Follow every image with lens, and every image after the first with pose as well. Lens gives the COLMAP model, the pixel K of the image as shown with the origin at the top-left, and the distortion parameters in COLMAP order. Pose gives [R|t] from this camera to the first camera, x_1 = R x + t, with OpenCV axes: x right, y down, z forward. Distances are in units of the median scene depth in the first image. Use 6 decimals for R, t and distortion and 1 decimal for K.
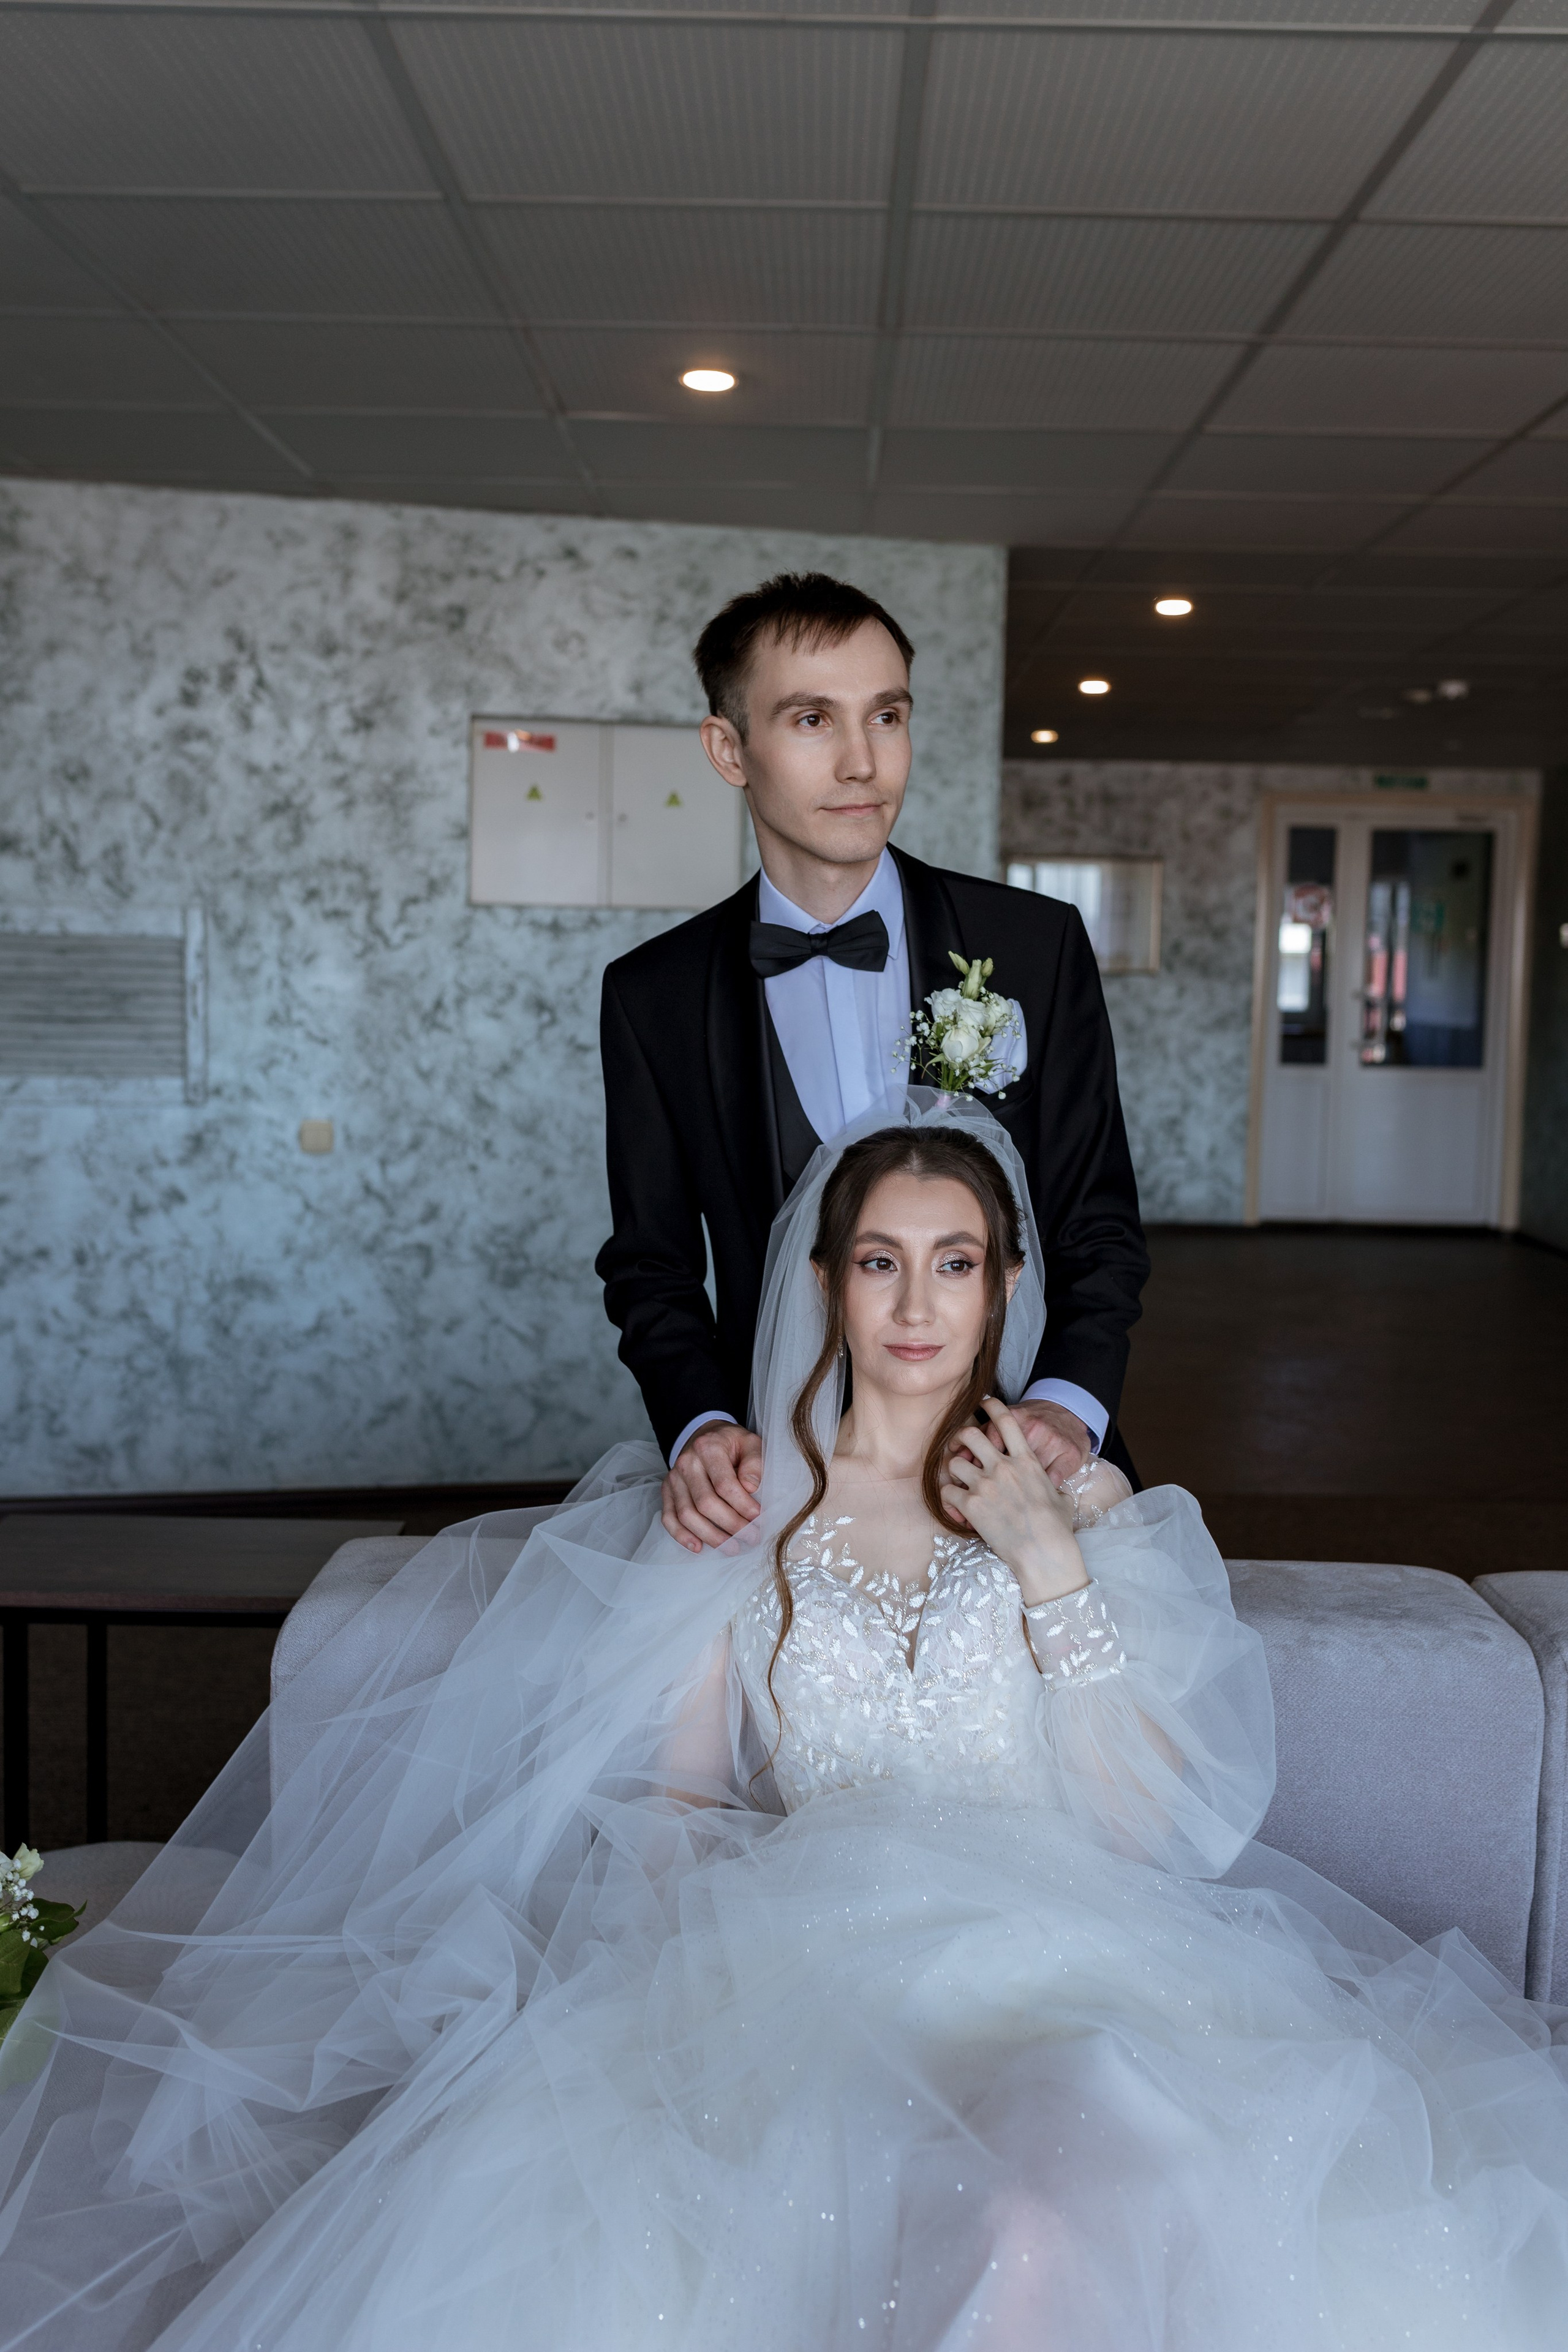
lens RADIAL K [[2231.4, 0, 782.3], [0, 2231.4, 1178.1], [0, 0, 1]] dist [-0.000938, 0.000000]
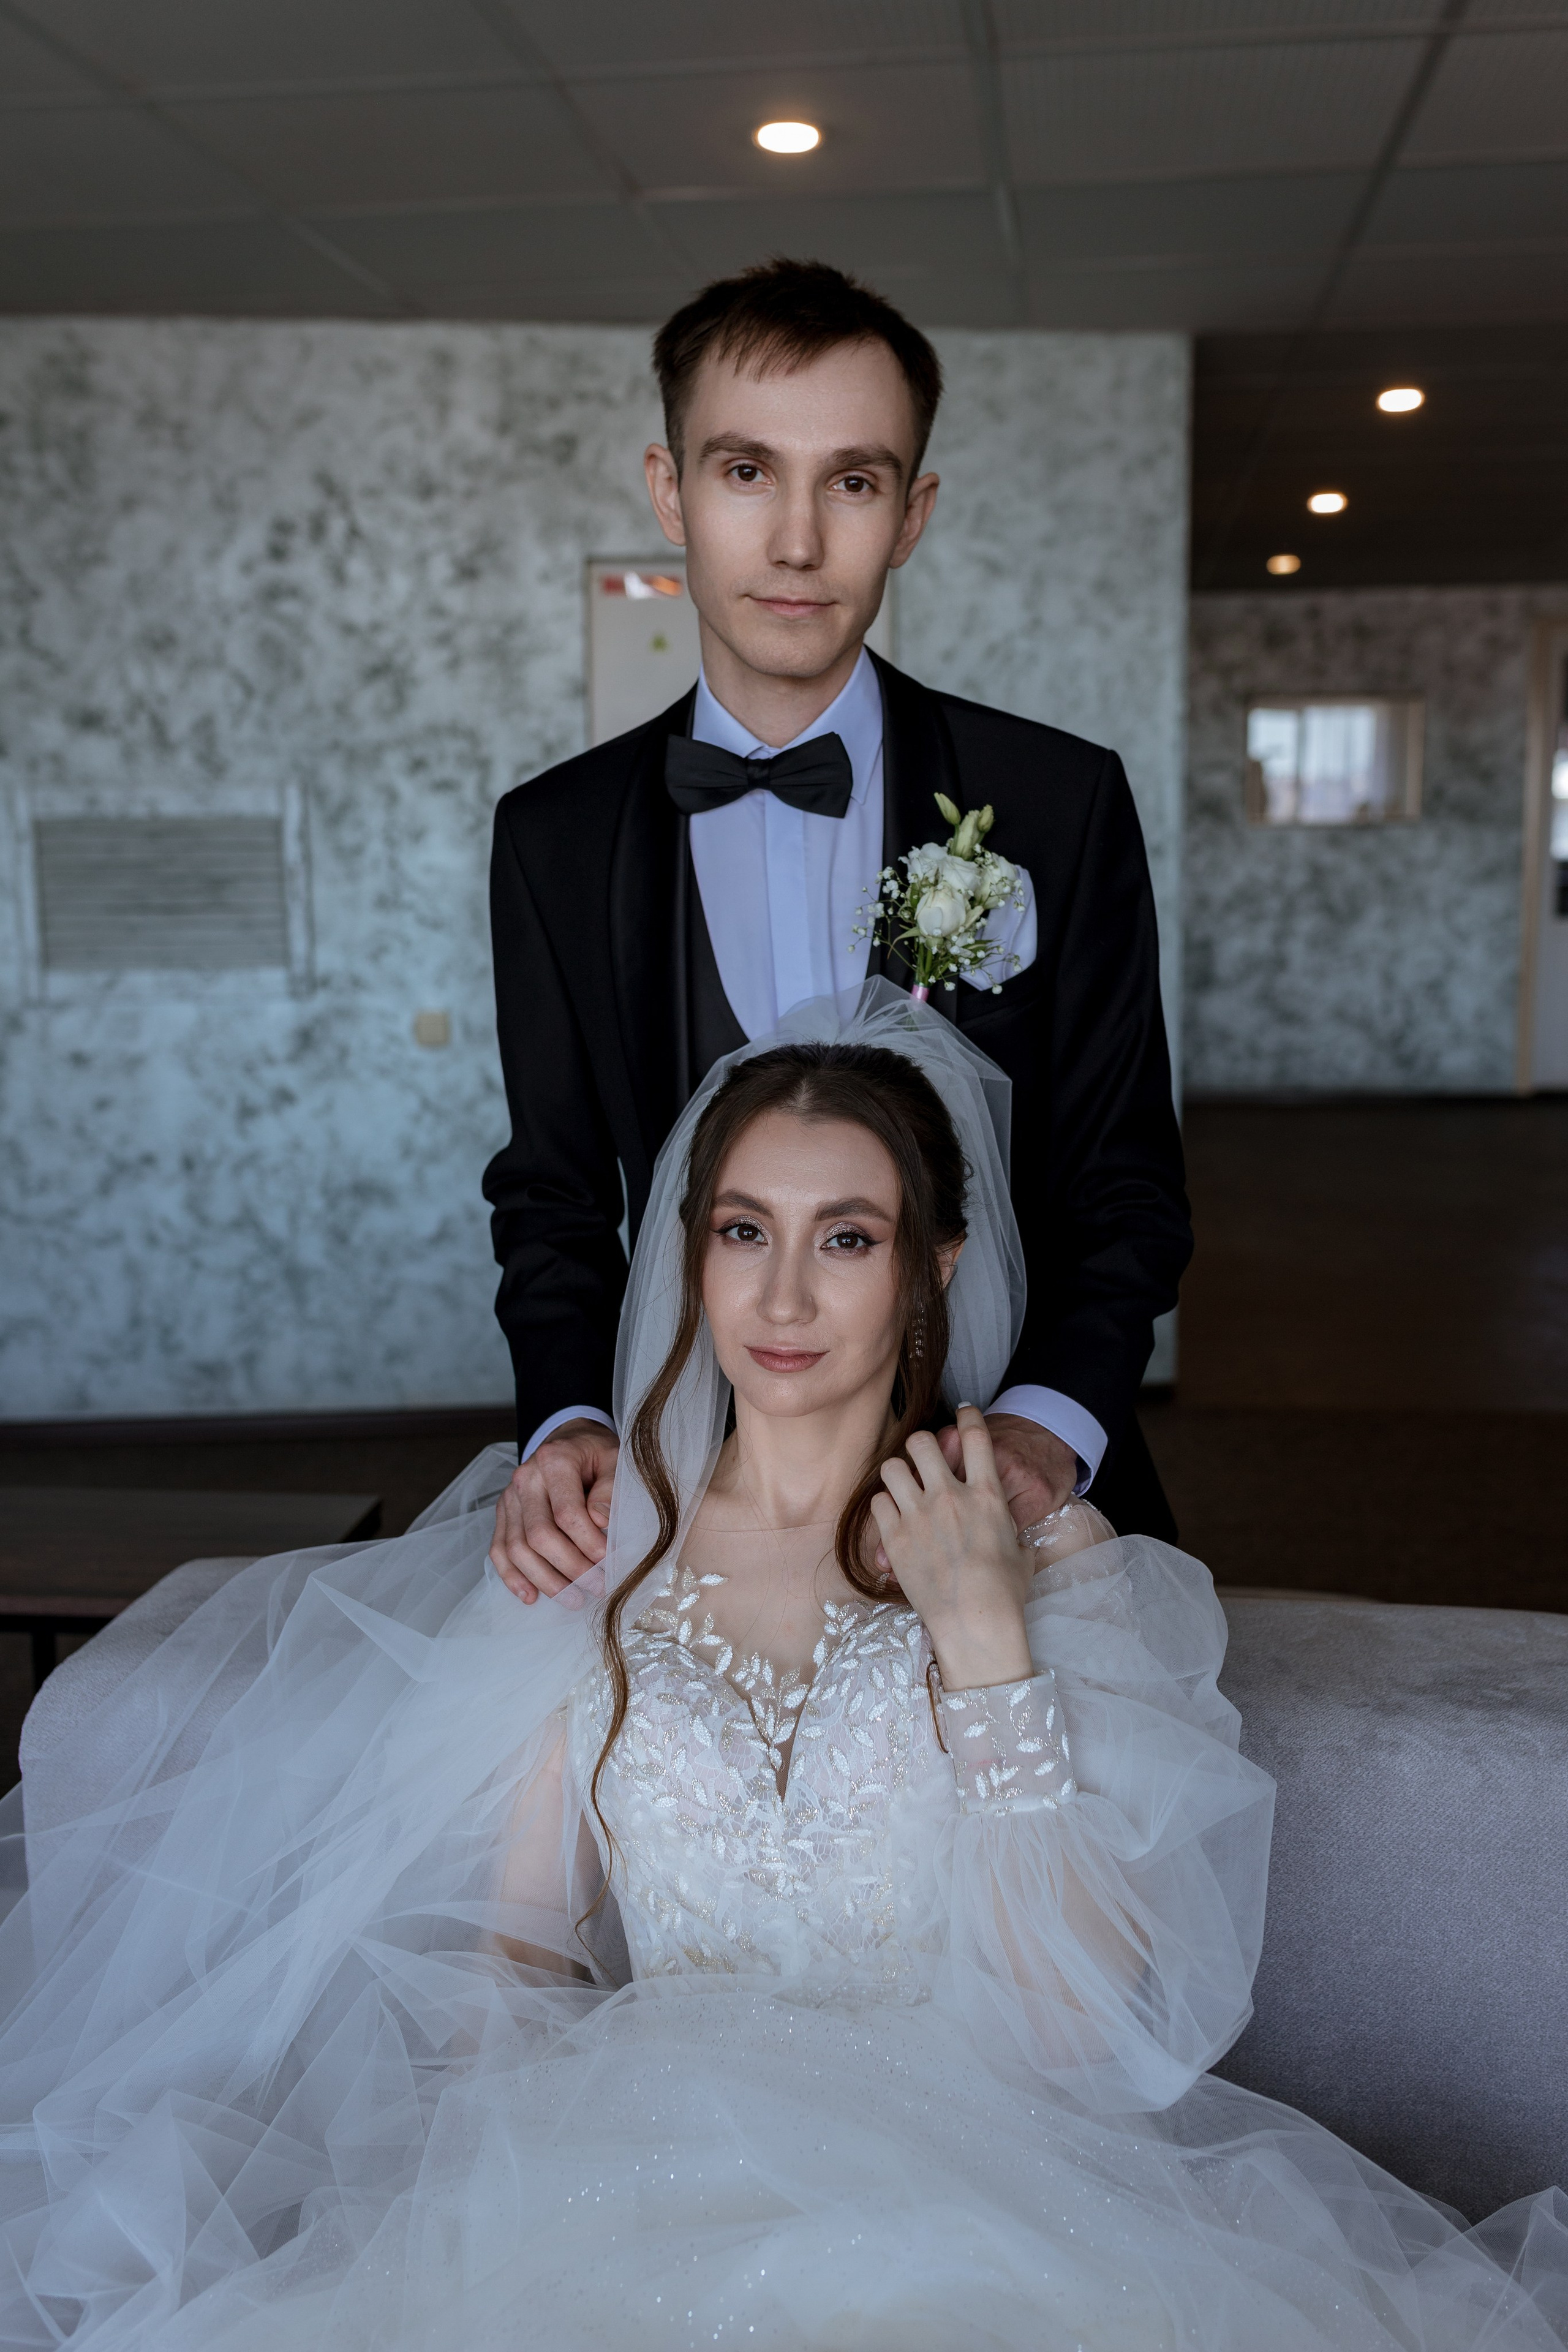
lens RADIAL K [[2231.4, 0, 786.1], [0, 2231.4, 1173.4], [0, 0, 1]] dist [-0.000938, 0.000000]
pose [[0.991767, -0.012147, -0.127474, 0.054316], [0.019402, 0.998252, 0.055827, -0.007826], [0.126574, -0.057841, 0.990269, 0.103783]]
